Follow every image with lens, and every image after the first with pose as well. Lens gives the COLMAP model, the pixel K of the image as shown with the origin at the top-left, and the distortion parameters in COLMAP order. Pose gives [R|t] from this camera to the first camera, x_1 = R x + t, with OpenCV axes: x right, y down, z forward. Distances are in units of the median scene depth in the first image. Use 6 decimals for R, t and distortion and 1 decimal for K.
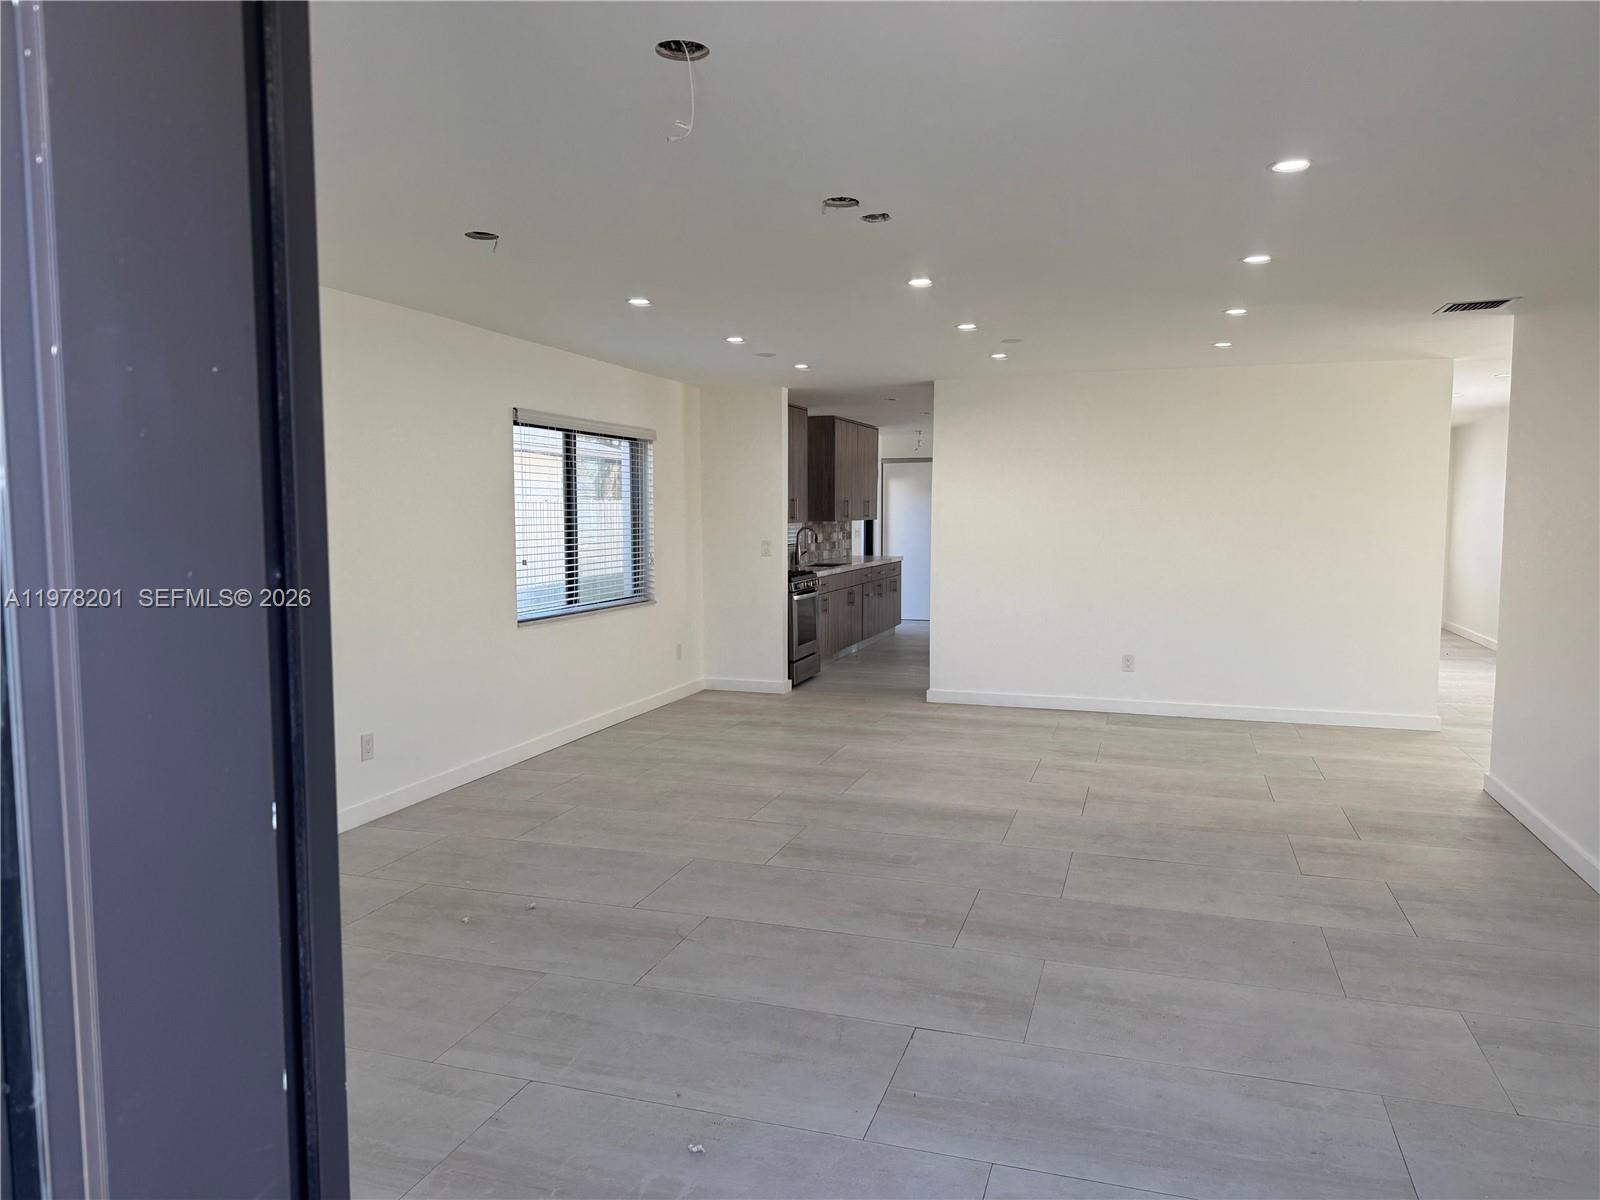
lens RADIAL K [[1107.3, 0, 769.2], [0, 1107.3, 634.2], [0, 0, 1]] dist [0.059099, -0.127694]
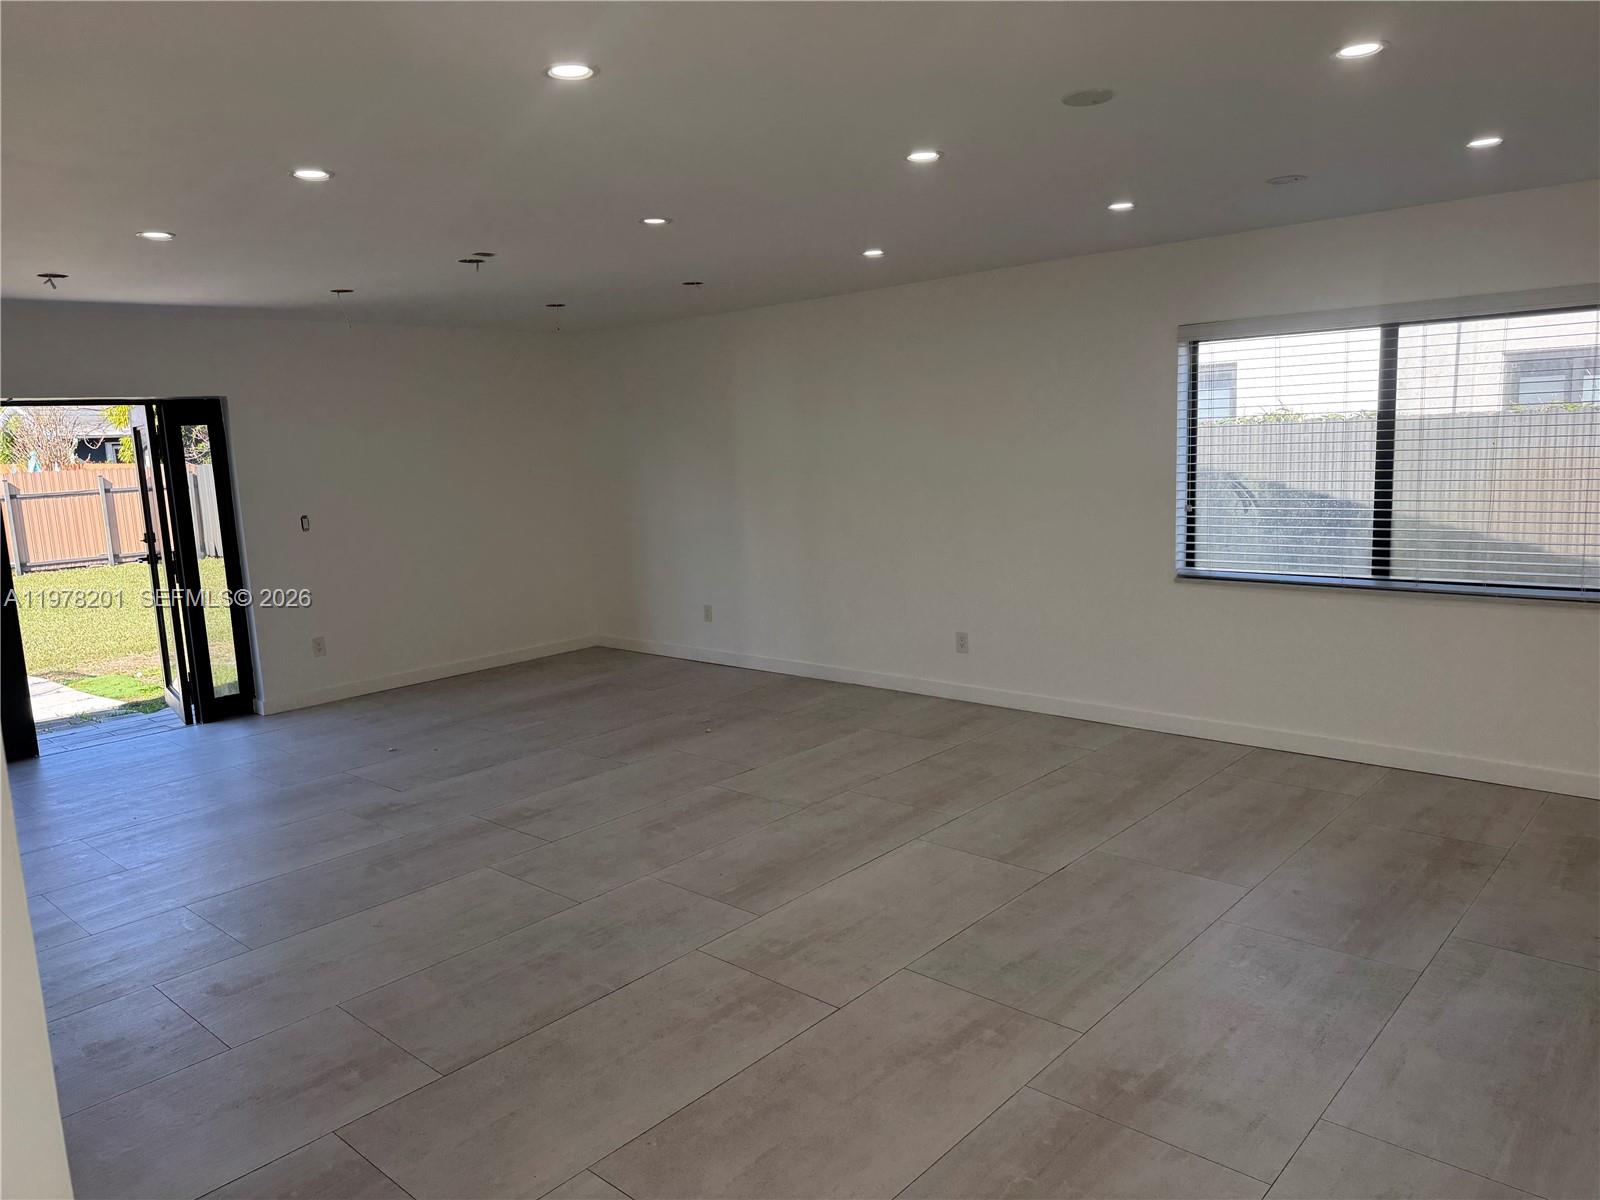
lens RADIAL K [[1109.4, 0, 801.0], [0, 1109.4, 609.0], [0, 0, 1]] dist [0.142001, -0.253723]
pose [[-0.381706, 0.163942, -0.909628, 0.991870], [-0.061541, 0.977452, 0.201990, -0.207846], [0.922233, 0.133080, -0.363010, 1.515534]]
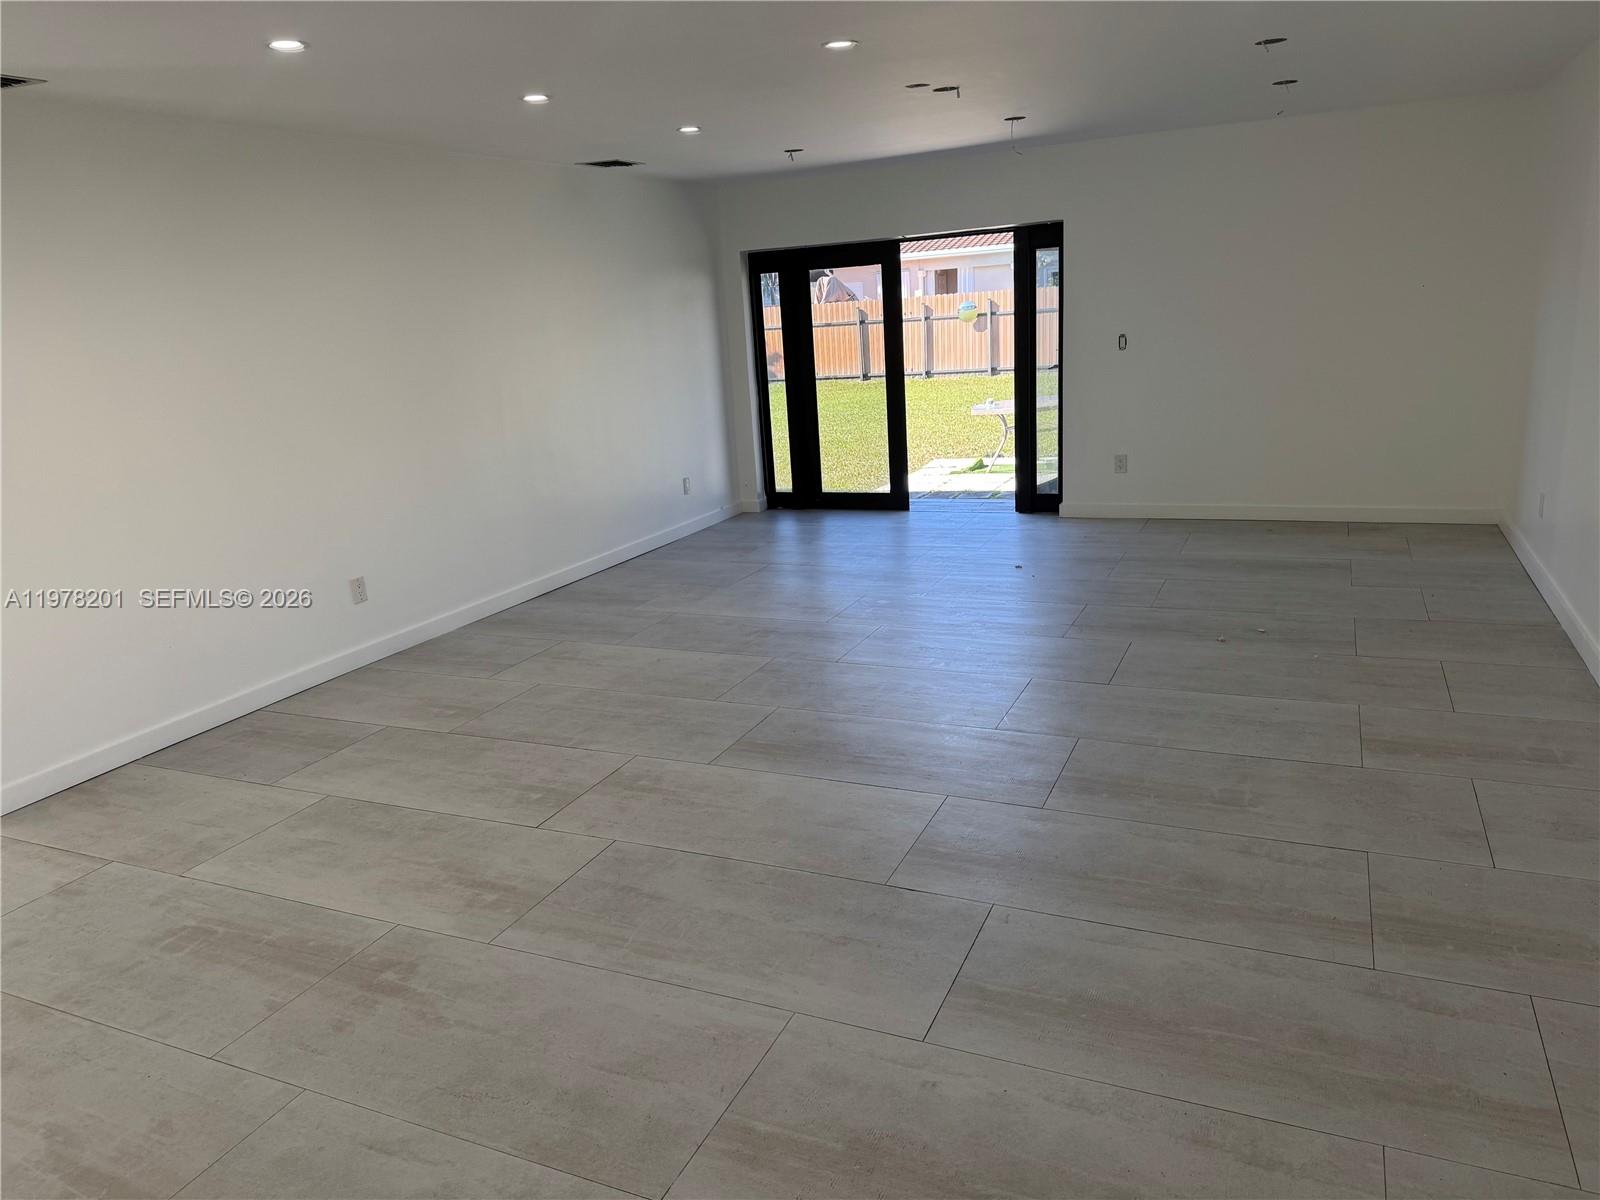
lens RADIAL K [[1109.4, 0, 801.0], [0, 1109.4, 609.0], [0, 0, 1]] dist [0.142001, -0.253723]
pose [[-0.994029, 0.041461, 0.100936, 0.102177], [0.076355, 0.925106, 0.371954, -0.249404], [-0.077955, 0.377440, -0.922747, 1.982069]]
